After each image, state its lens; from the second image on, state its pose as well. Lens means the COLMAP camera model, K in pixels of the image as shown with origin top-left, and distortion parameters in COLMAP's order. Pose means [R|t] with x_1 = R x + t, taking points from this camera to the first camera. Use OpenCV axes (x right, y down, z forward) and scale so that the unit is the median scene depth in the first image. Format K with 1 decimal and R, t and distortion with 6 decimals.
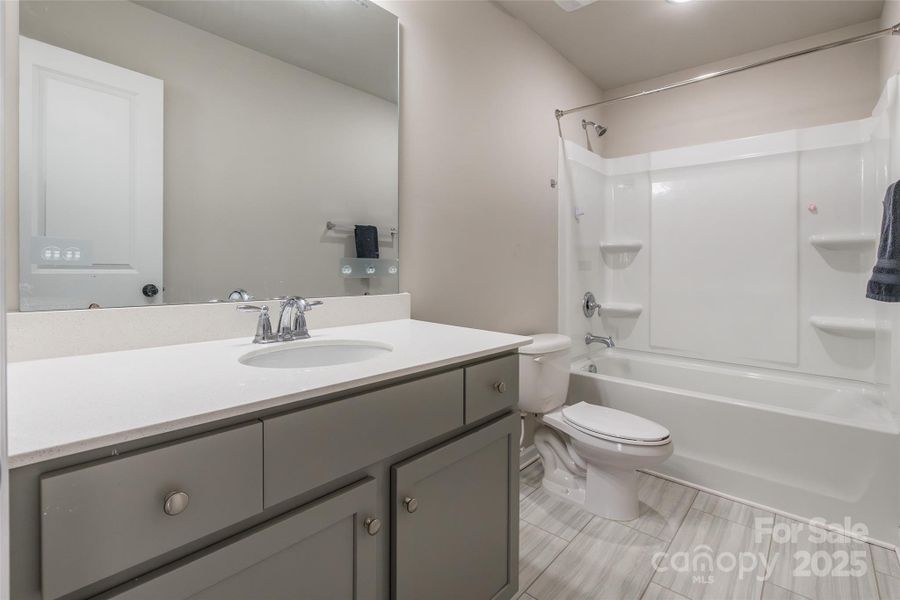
lens RADIAL K [[435.8, 0, 445.0], [0, 435.8, 274.4], [0, 0, 1]] dist [-0.013736, -0.000039]
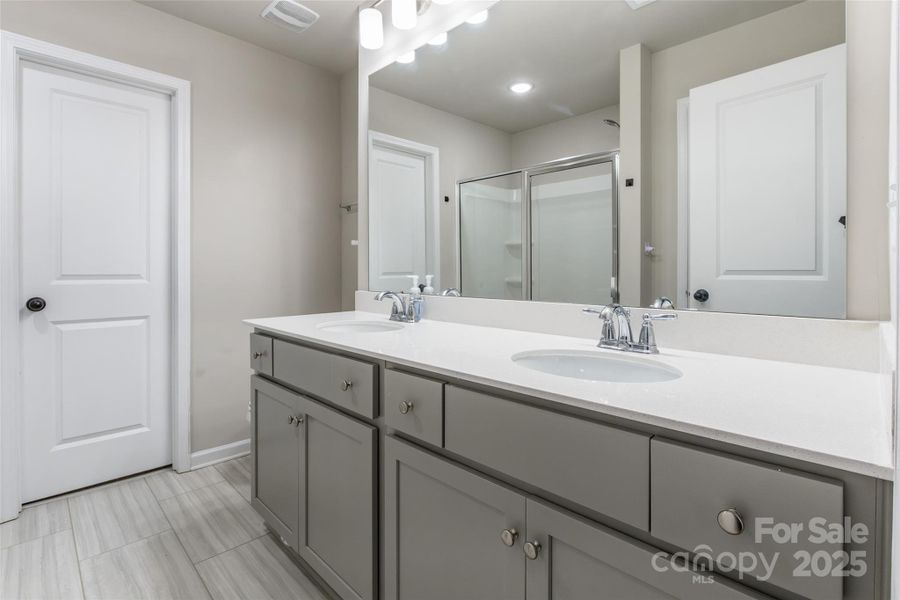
lens RADIAL K [[435.8, 0, 445.0], [0, 435.8, 274.4], [0, 0, 1]] dist [-0.013736, -0.000039]
pose [[-0.066797, -0.002295, -0.997764, 0.632634], [-0.016487, 0.999863, -0.001196, -0.005527], [0.997630, 0.016370, -0.066826, 0.715021]]
